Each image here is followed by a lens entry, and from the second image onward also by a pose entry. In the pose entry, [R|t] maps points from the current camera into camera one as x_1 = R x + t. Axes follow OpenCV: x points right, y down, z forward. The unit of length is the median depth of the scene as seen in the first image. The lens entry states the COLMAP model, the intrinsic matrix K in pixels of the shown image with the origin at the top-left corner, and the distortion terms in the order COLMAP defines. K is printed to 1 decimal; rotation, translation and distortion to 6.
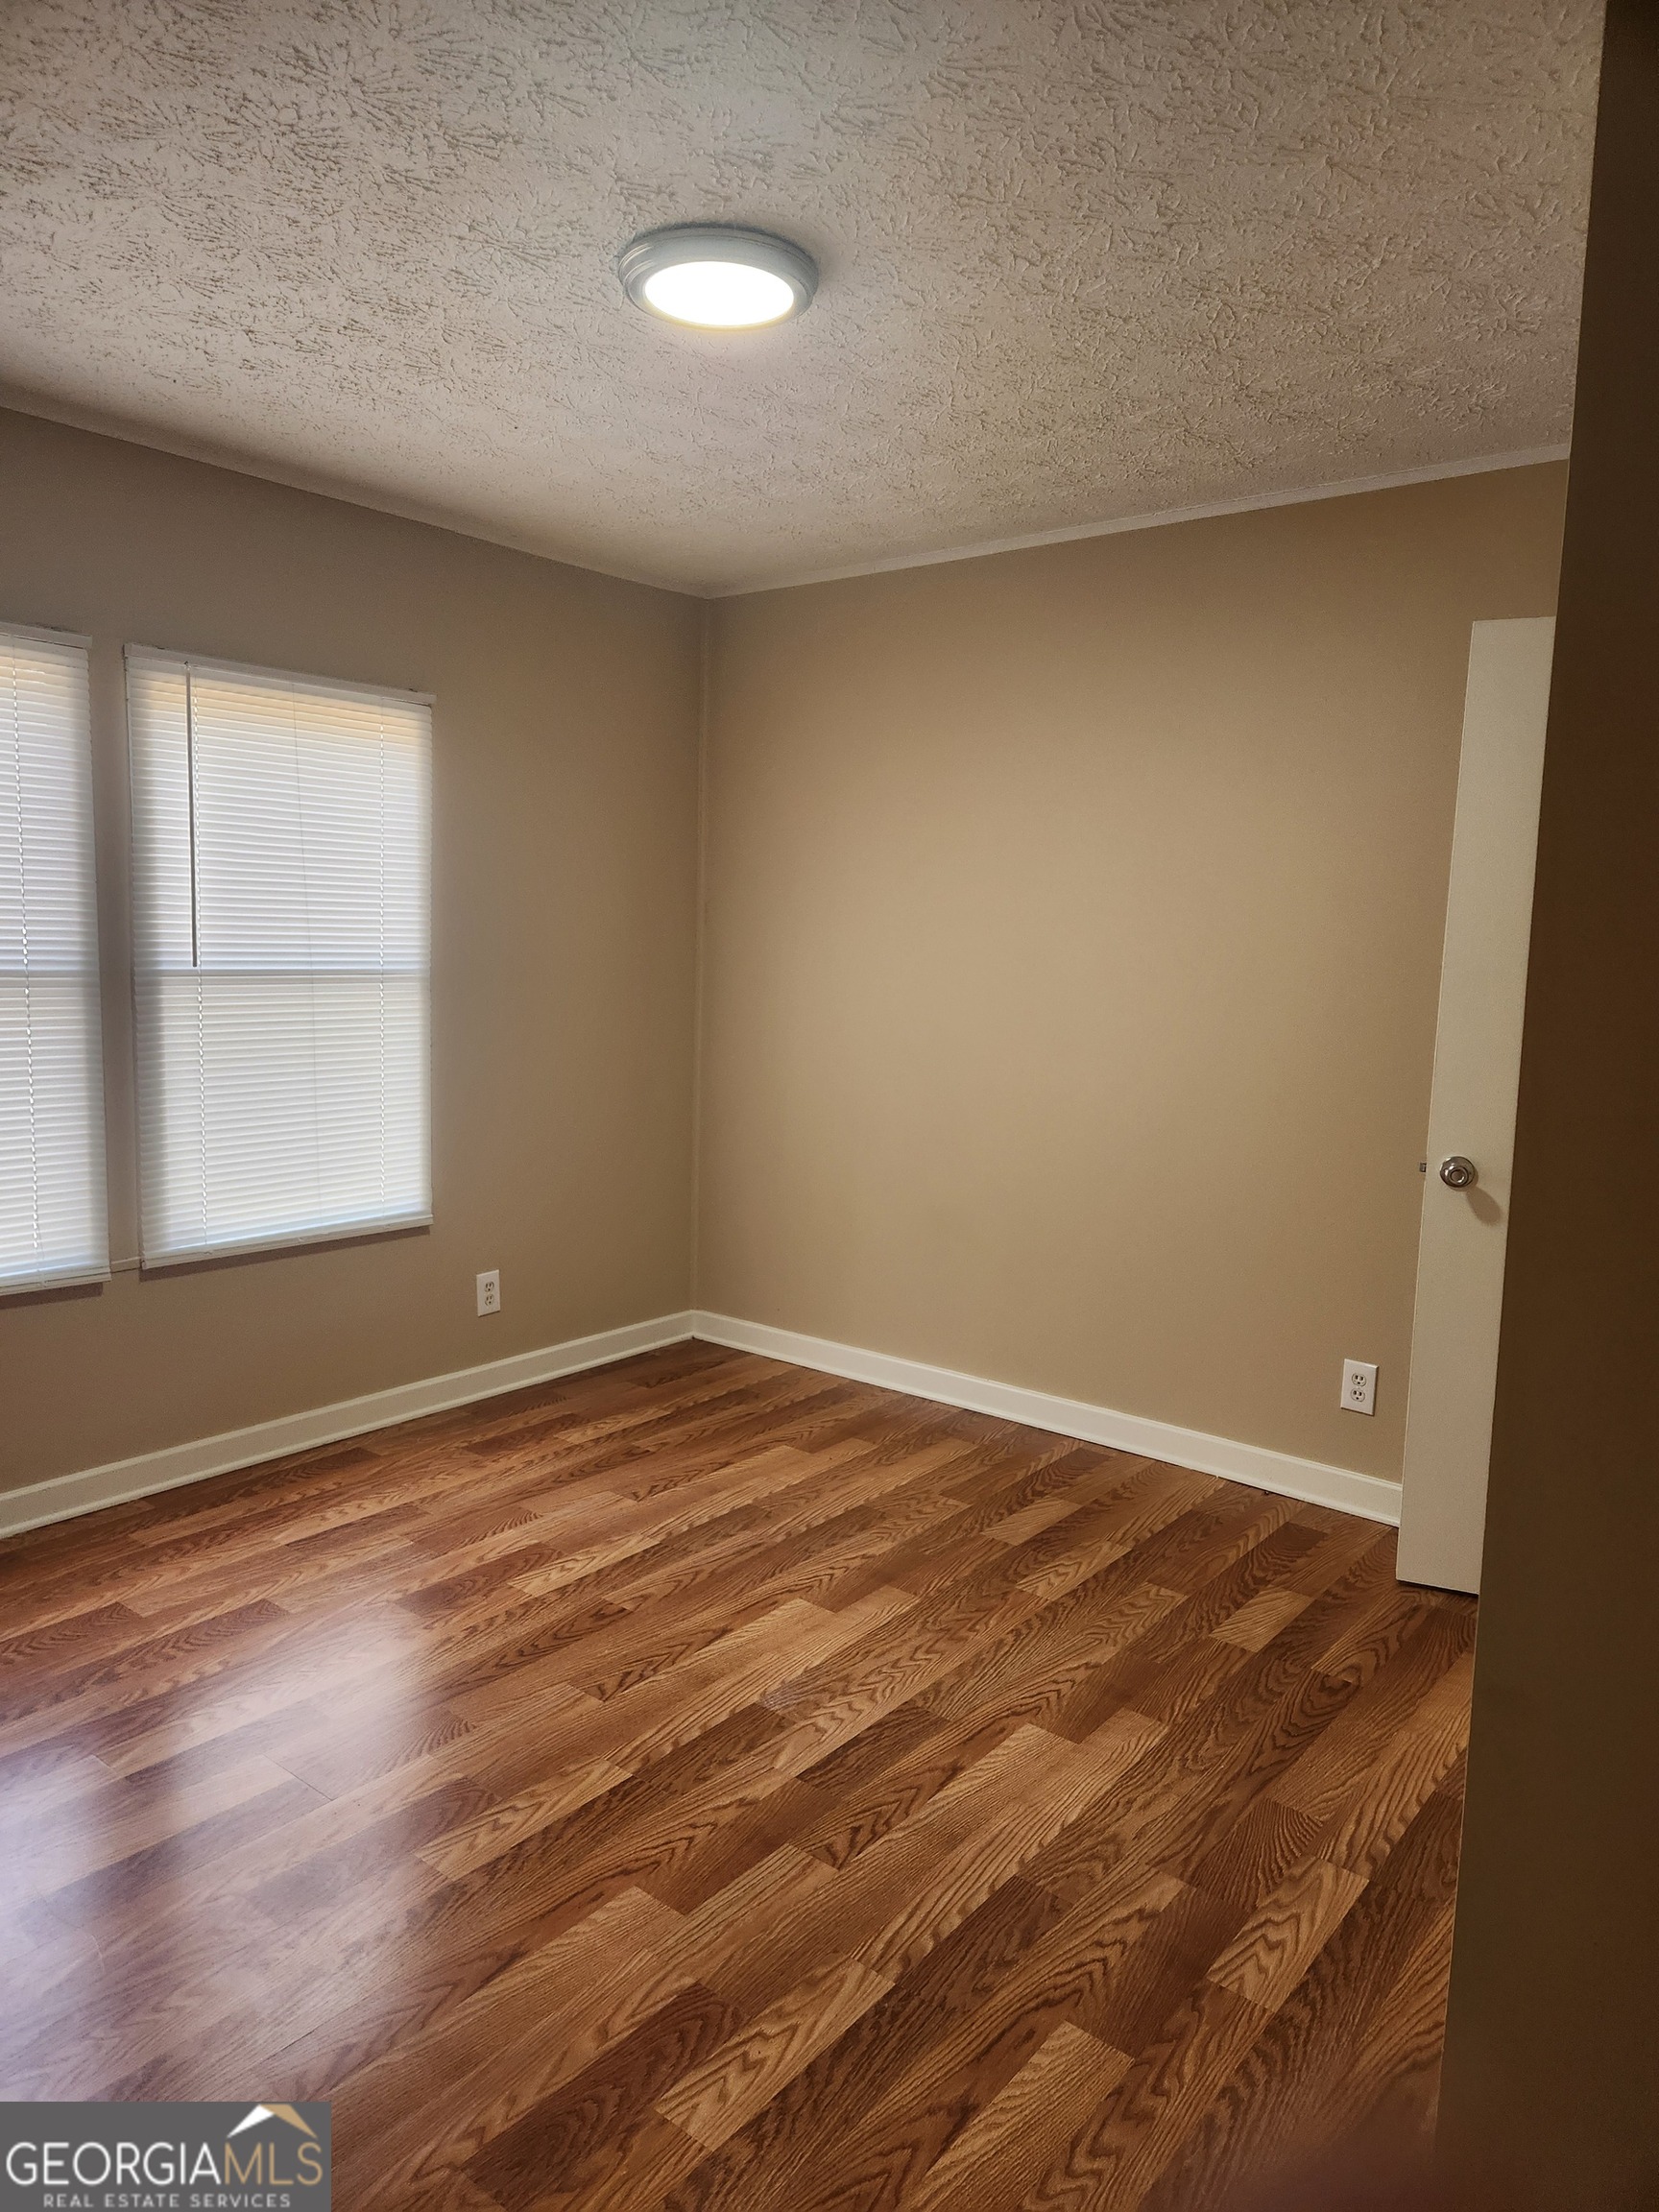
lens RADIAL K [[1480.9, 0, 834.5], [0, 1480.9, 1100.2], [0, 0, 1]] dist [0.060869, -0.049747]
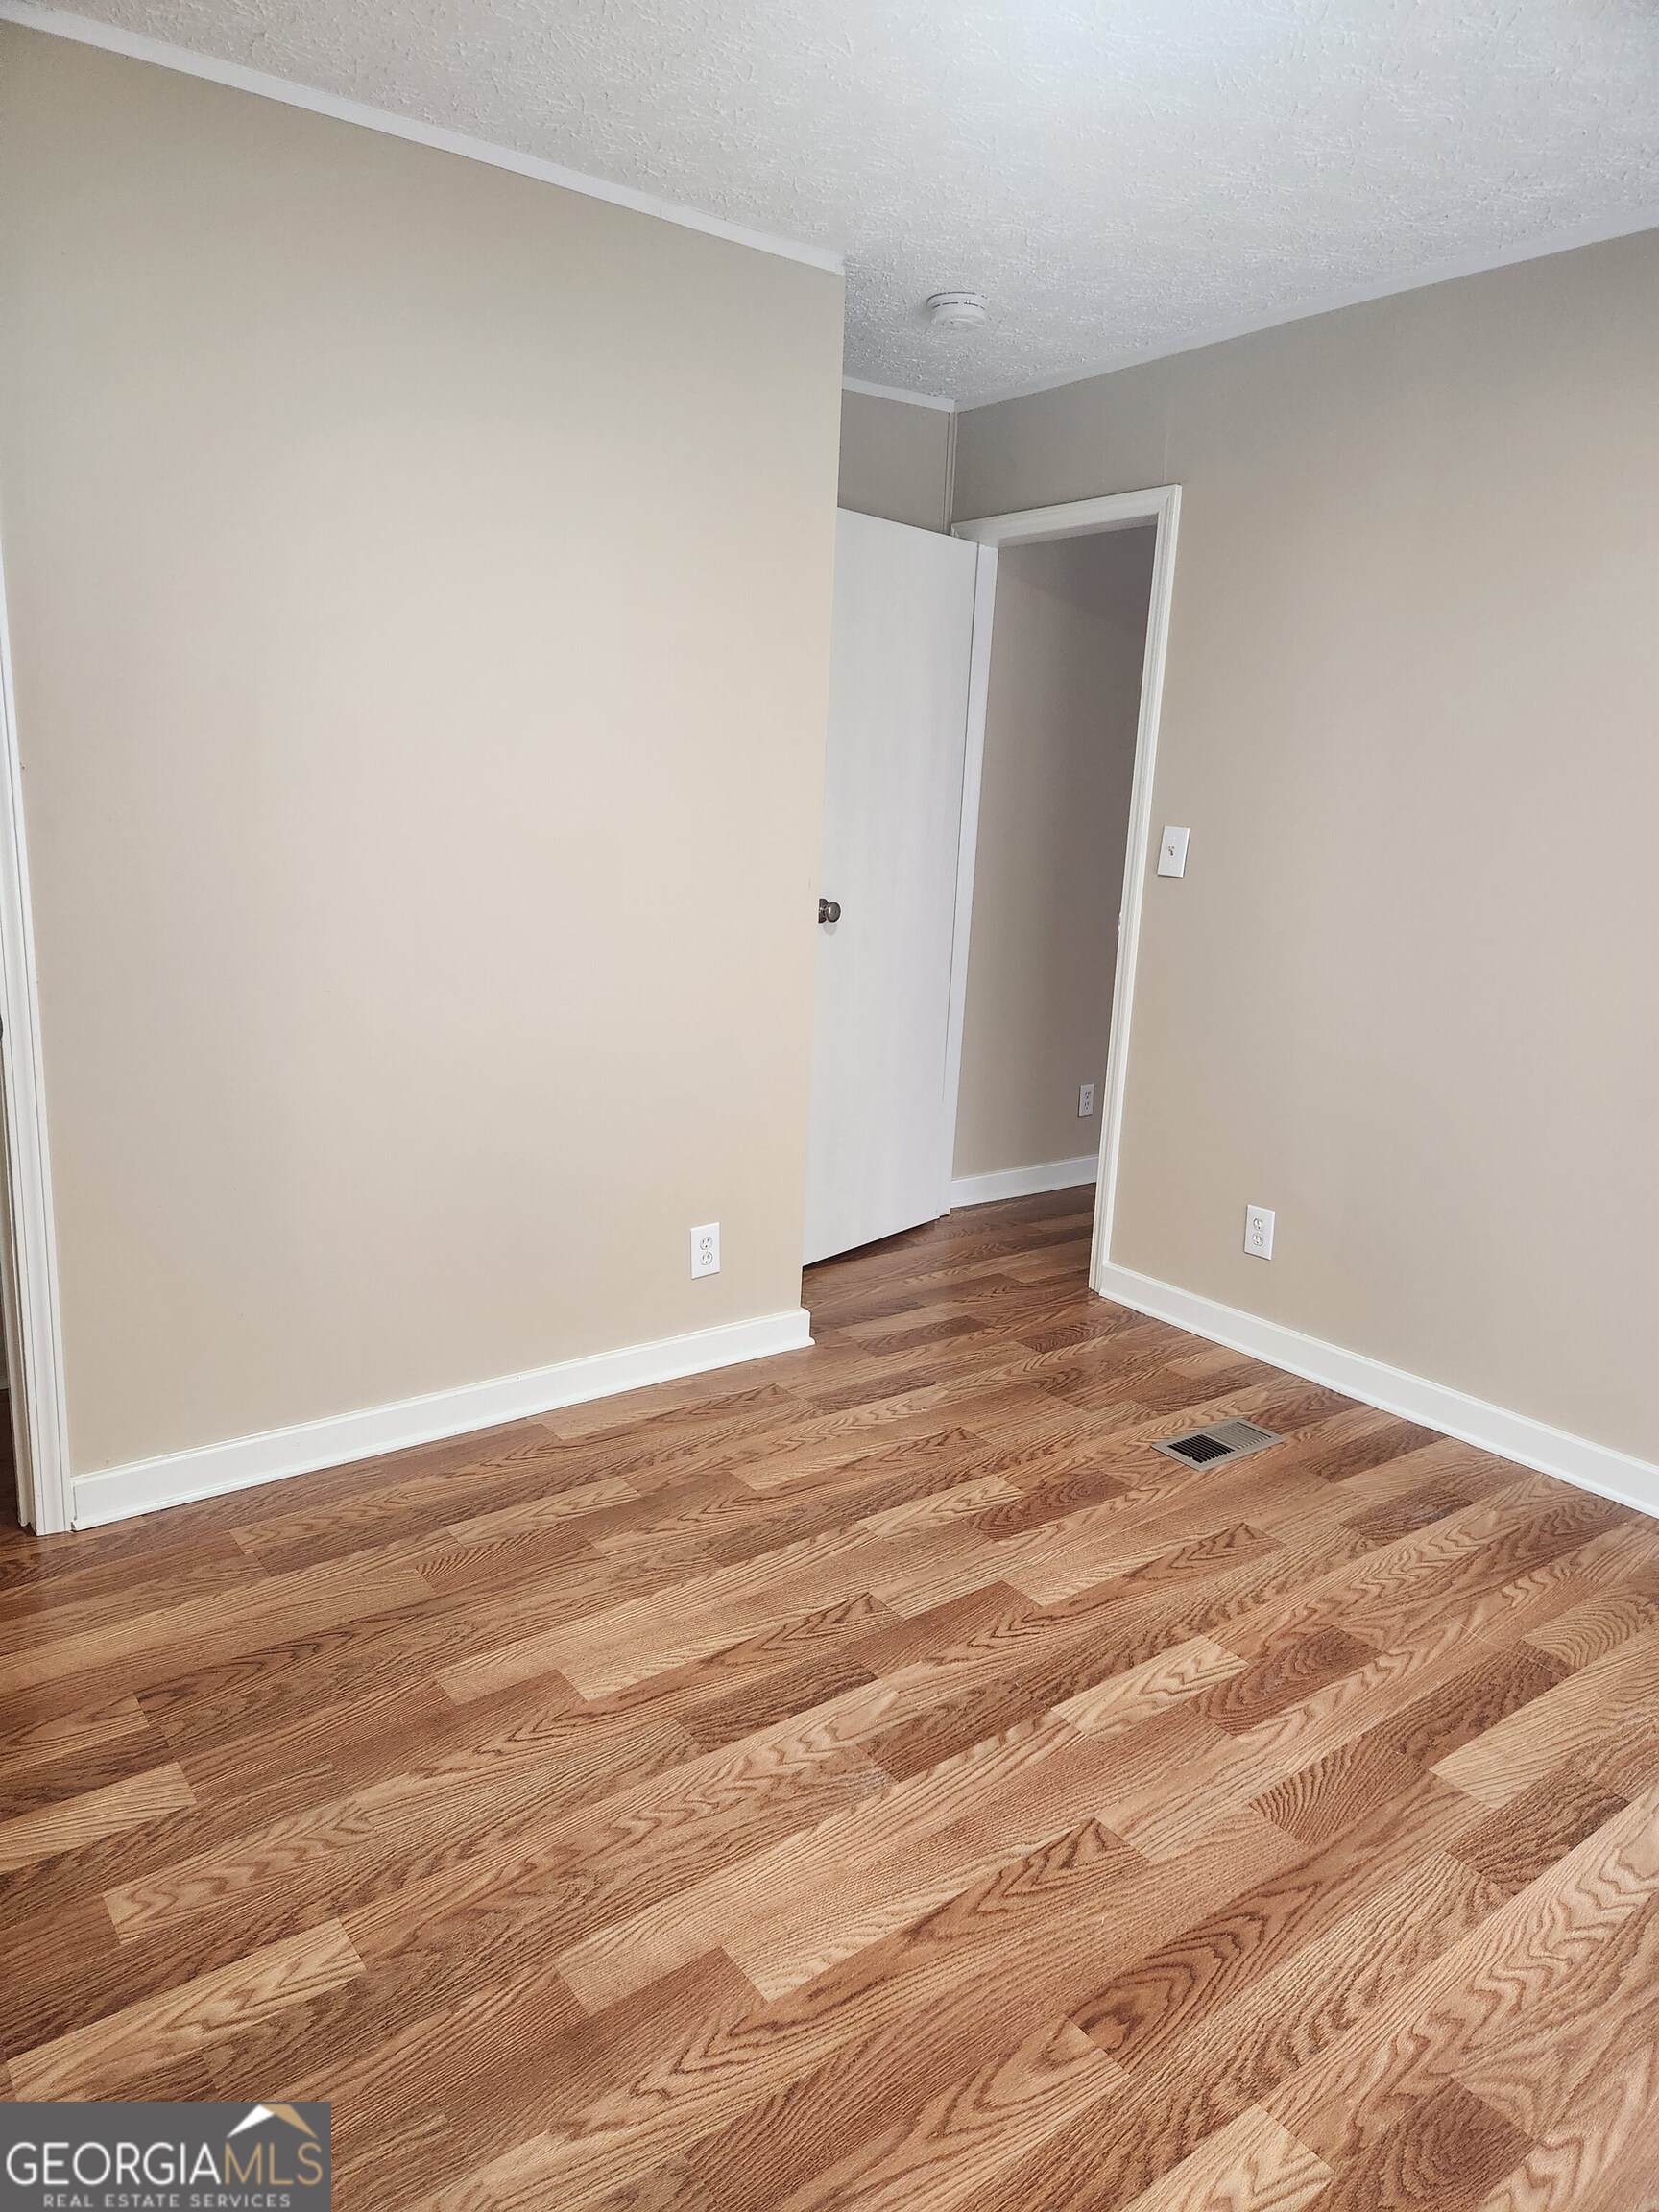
lens RADIAL K [[1480.9, 0, 827.3], [0, 1480.9, 1105.7], [0, 0, 1]] dist [0.060869, -0.049747]
pose [[-0.966679, -0.119509, 0.226383, -0.160365], [-0.038196, 0.941775, 0.334066, -0.198497], [-0.253126, 0.314288, -0.914959, 1.704433]]
